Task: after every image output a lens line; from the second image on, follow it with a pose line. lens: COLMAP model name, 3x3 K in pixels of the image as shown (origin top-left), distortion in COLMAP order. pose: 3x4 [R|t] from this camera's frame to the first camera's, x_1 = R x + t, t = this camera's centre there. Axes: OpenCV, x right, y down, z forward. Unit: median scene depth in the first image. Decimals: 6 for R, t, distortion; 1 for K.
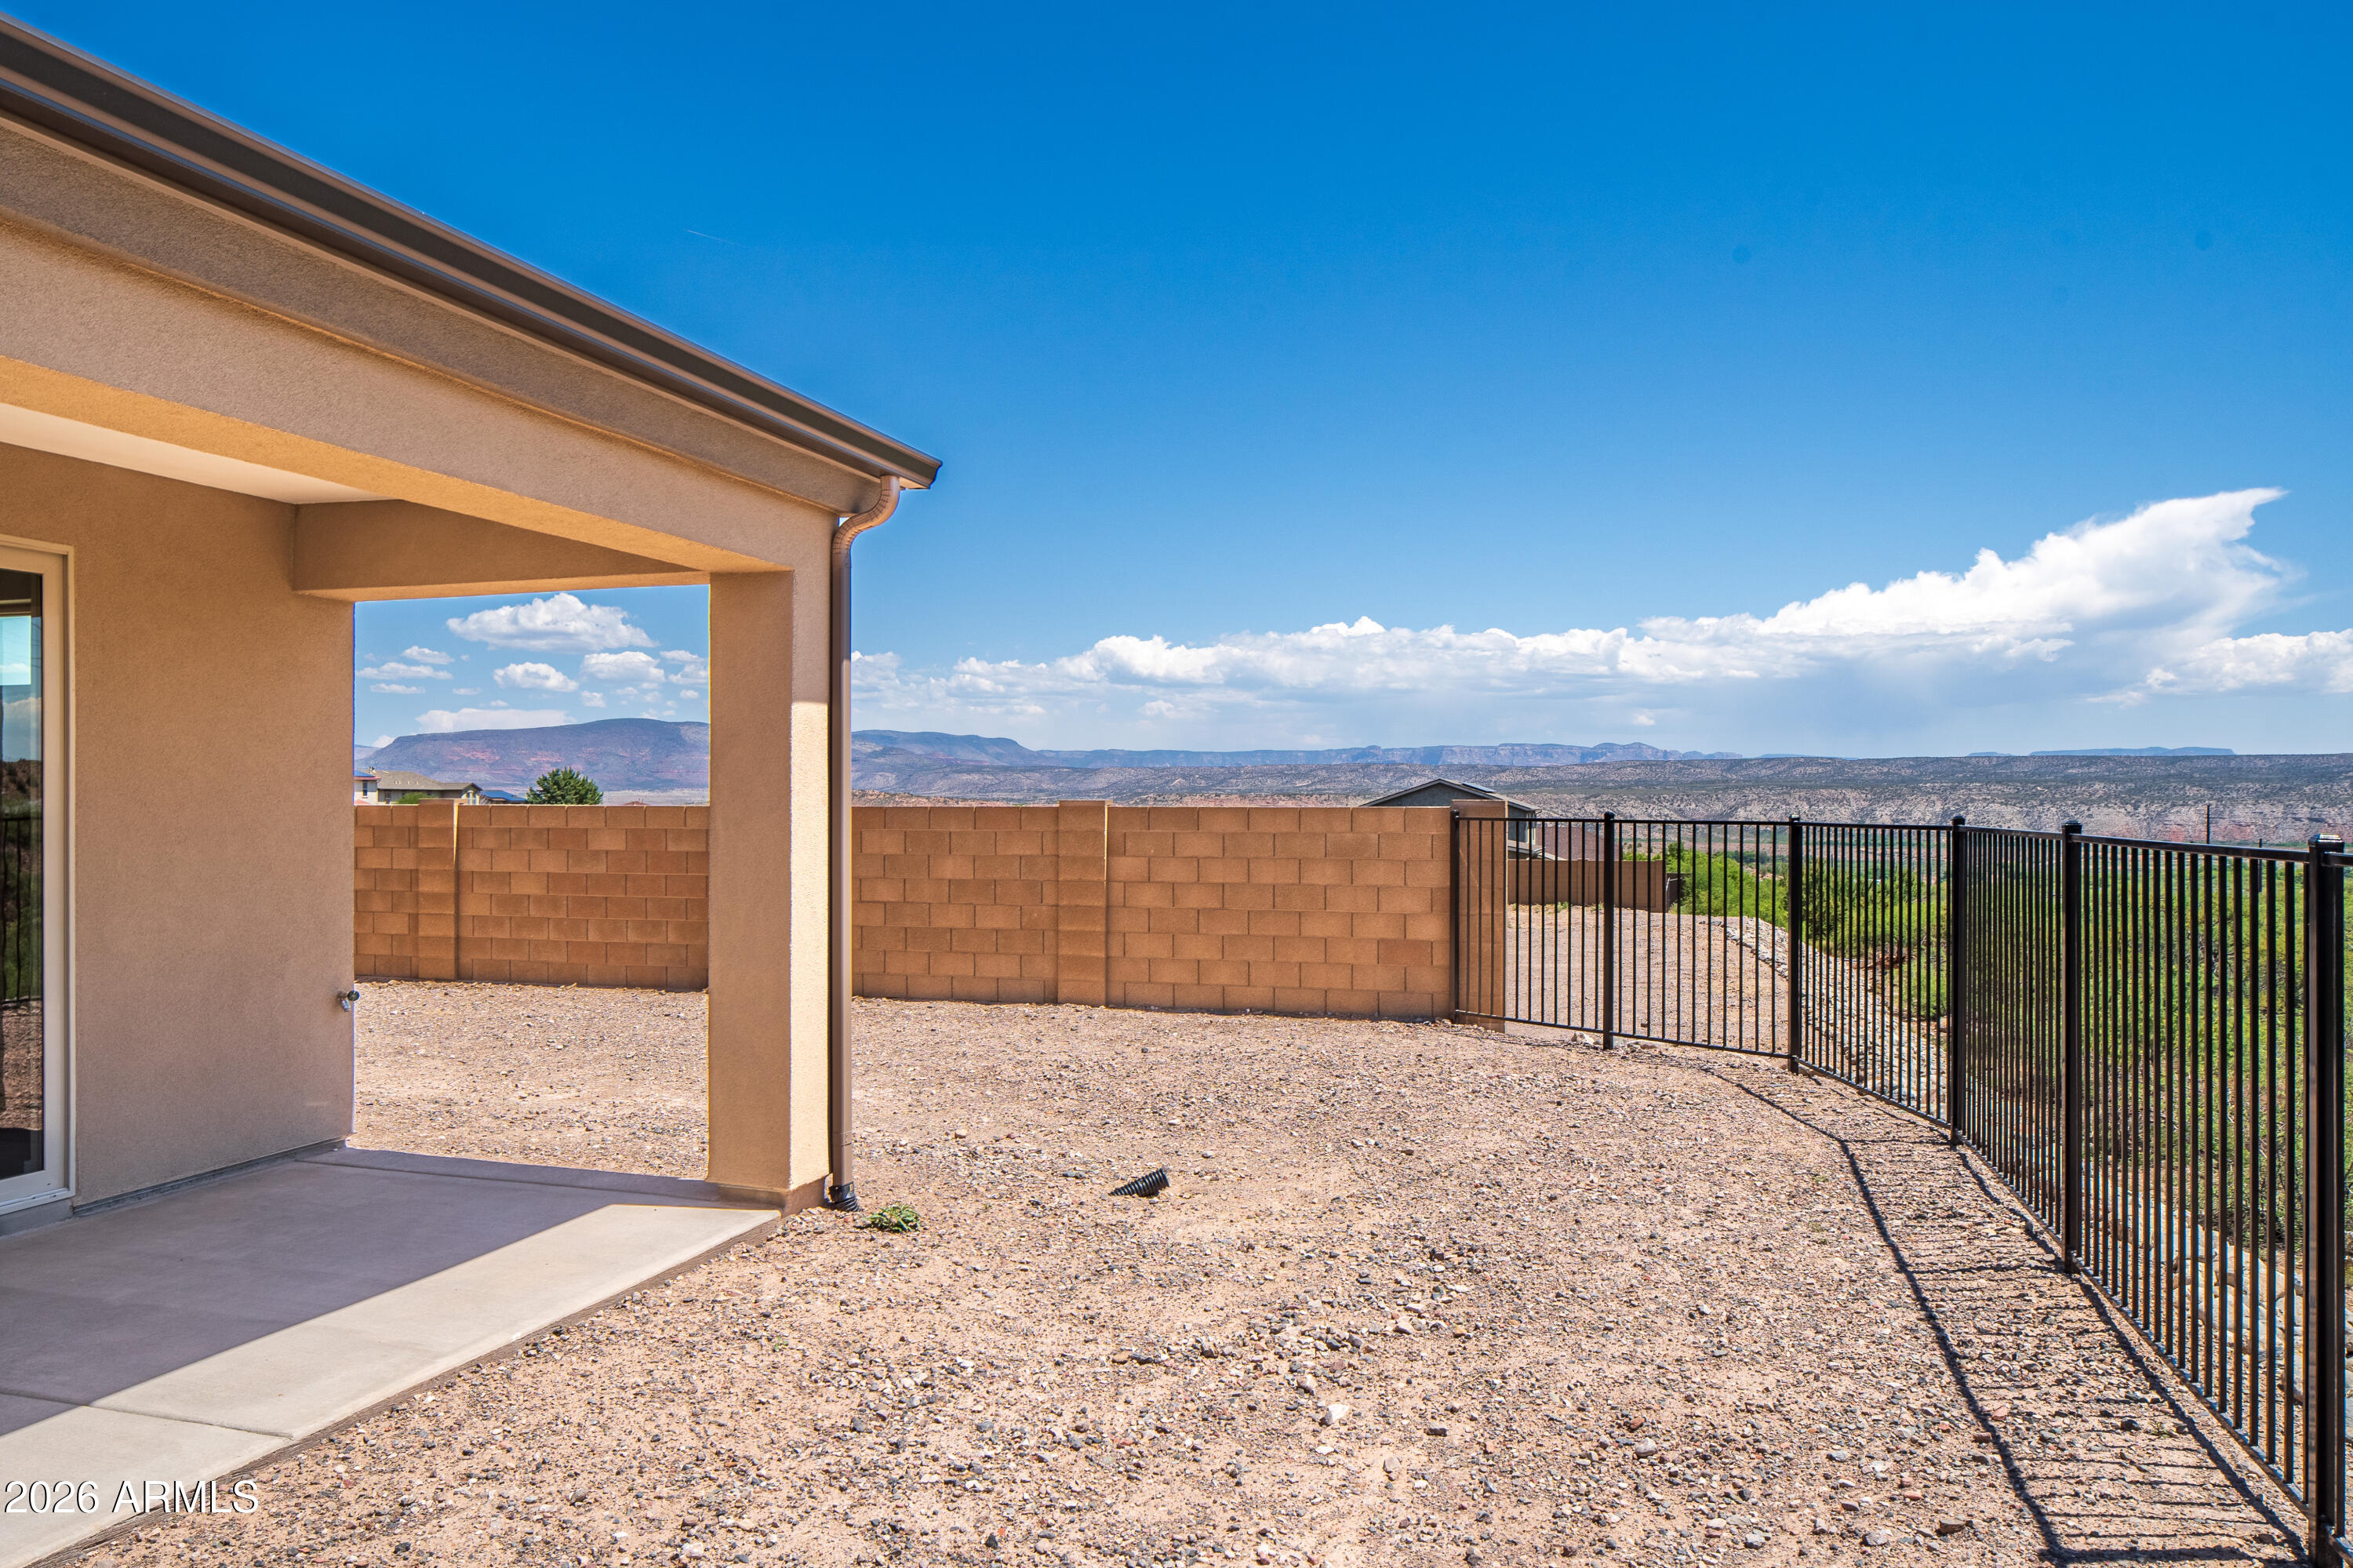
lens RADIAL K [[1560.5, 0, 1176.5], [0, 1560.5, 784.0], [0, 0, 1]] dist [0.000092, 0.000467]
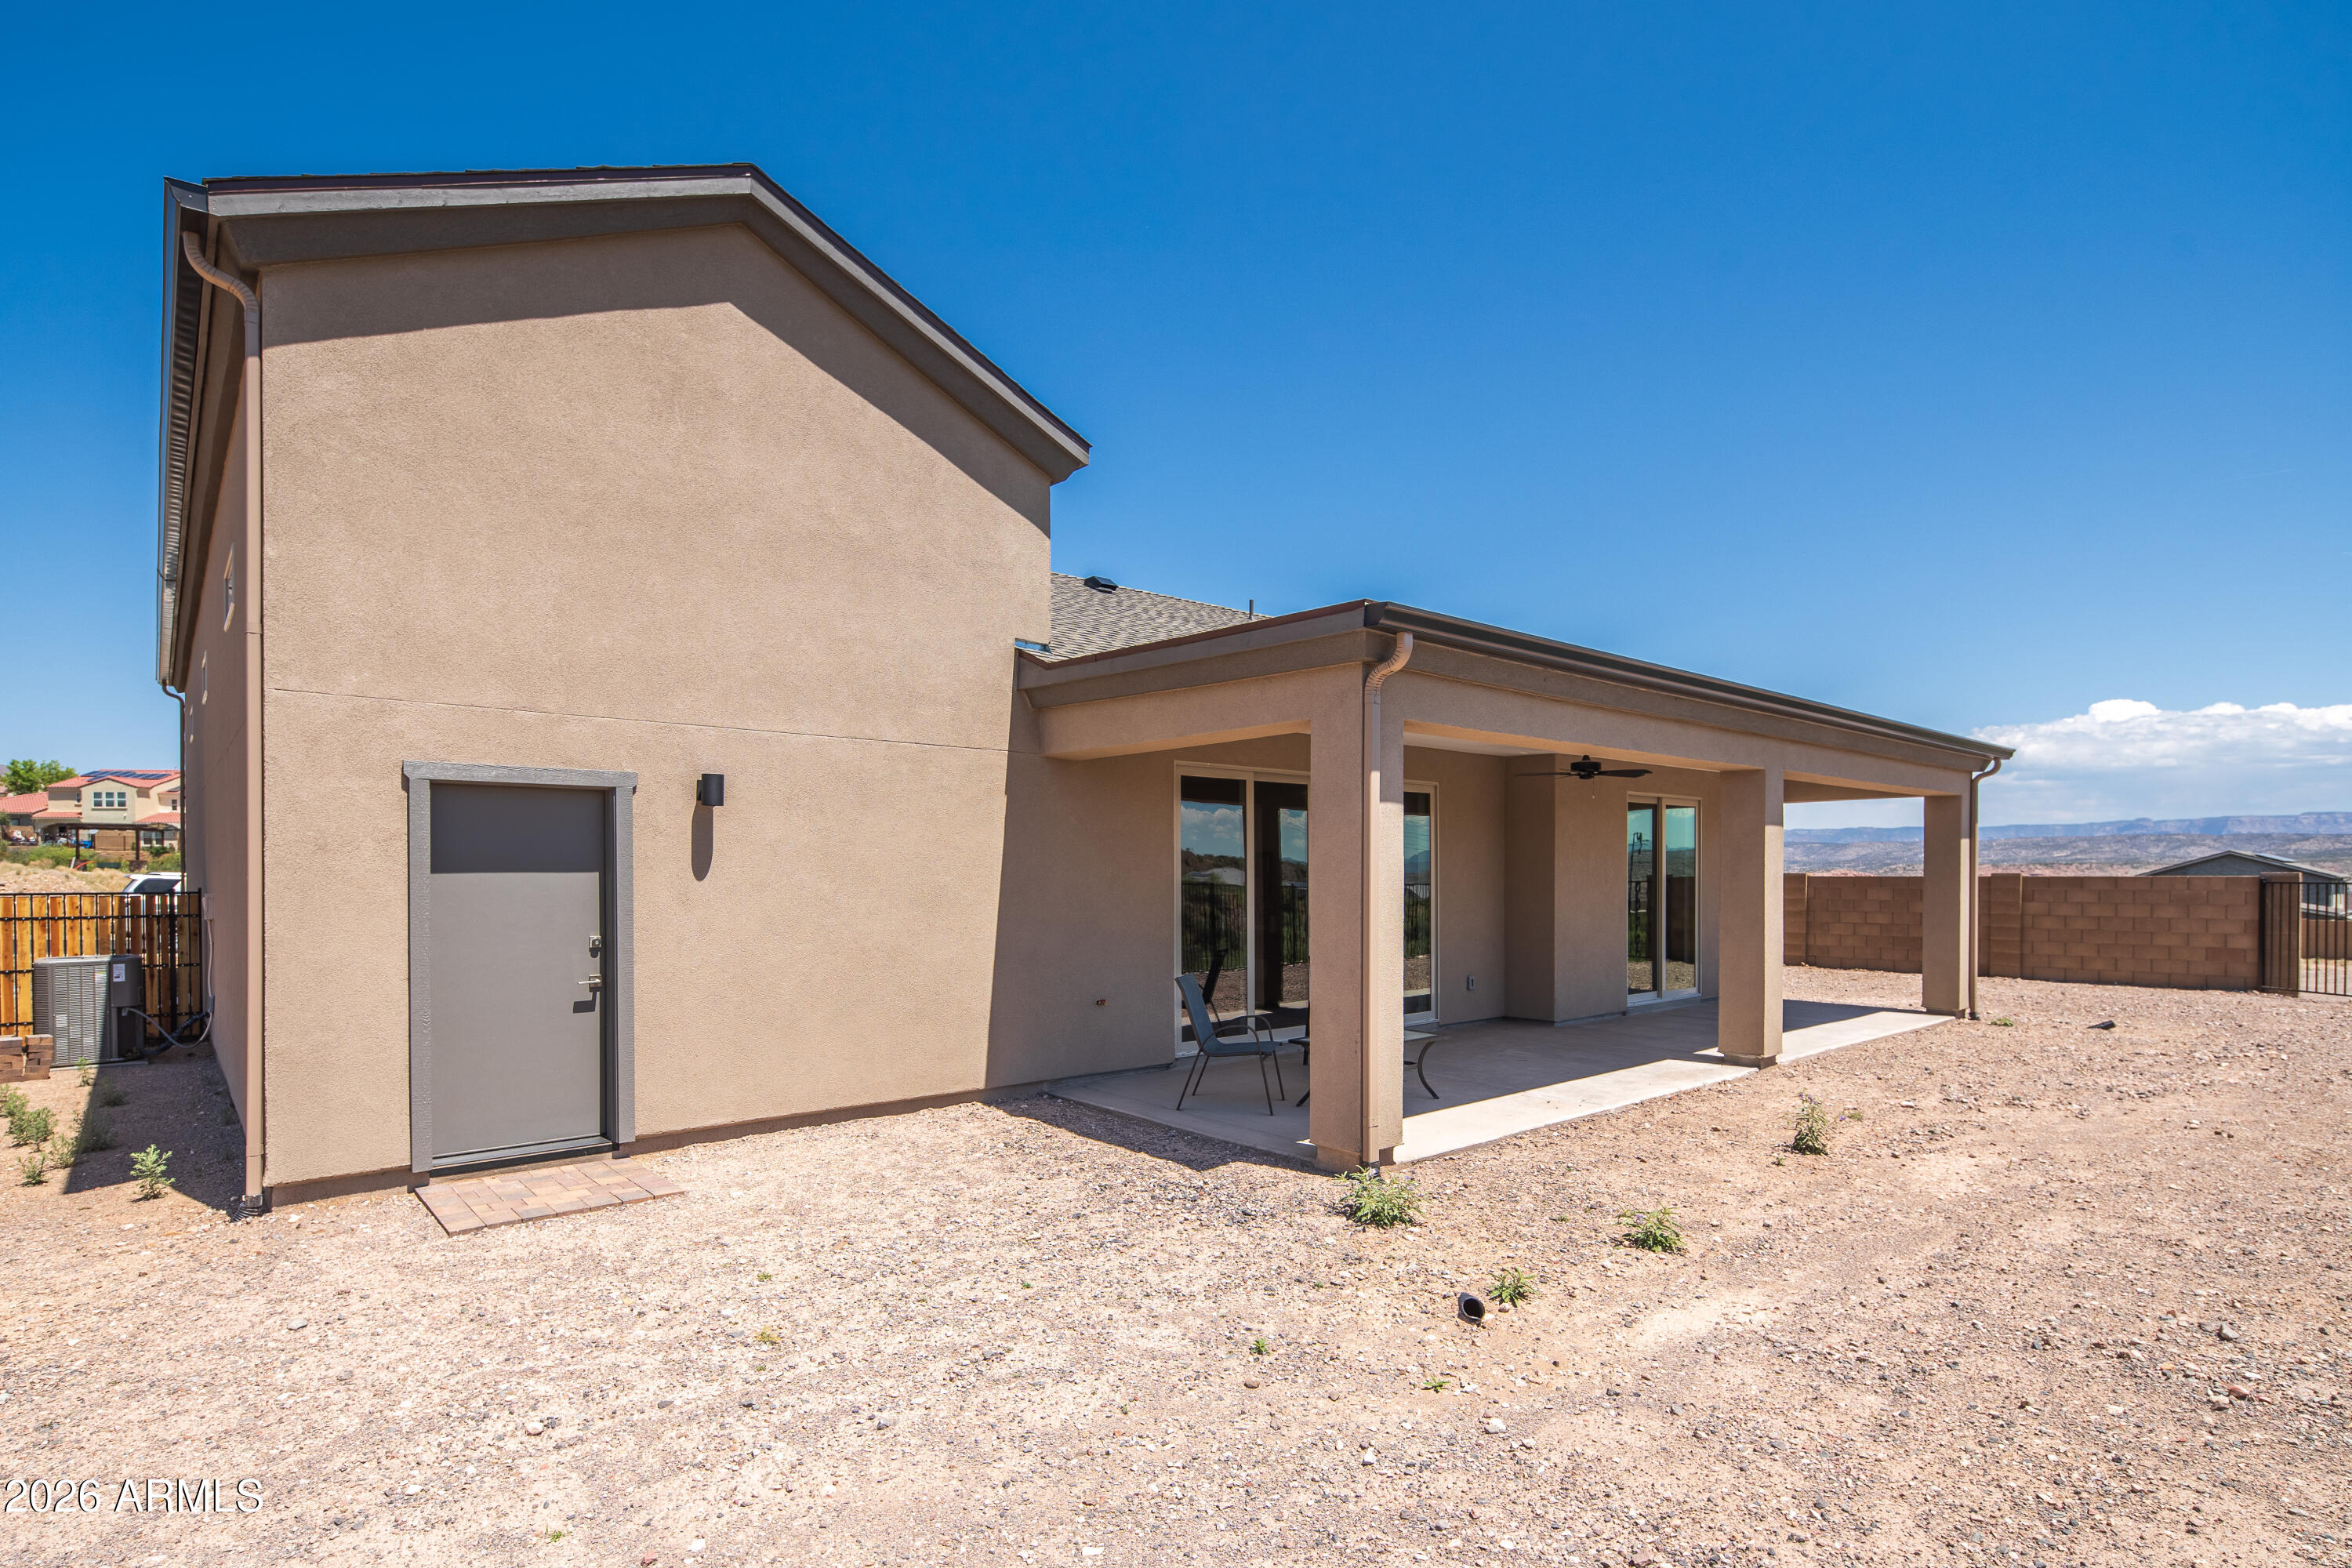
lens RADIAL K [[1182.7, 0, 1162.6], [0, 1182.7, 880.1], [0, 0, 1]] dist [-0.000250, 0.000502]
pose [[0.845969, -0.000272, -0.533232, -0.168705], [0.010006, 0.999832, 0.015365, -0.014751], [0.533138, -0.018334, 0.845830, -0.840267]]
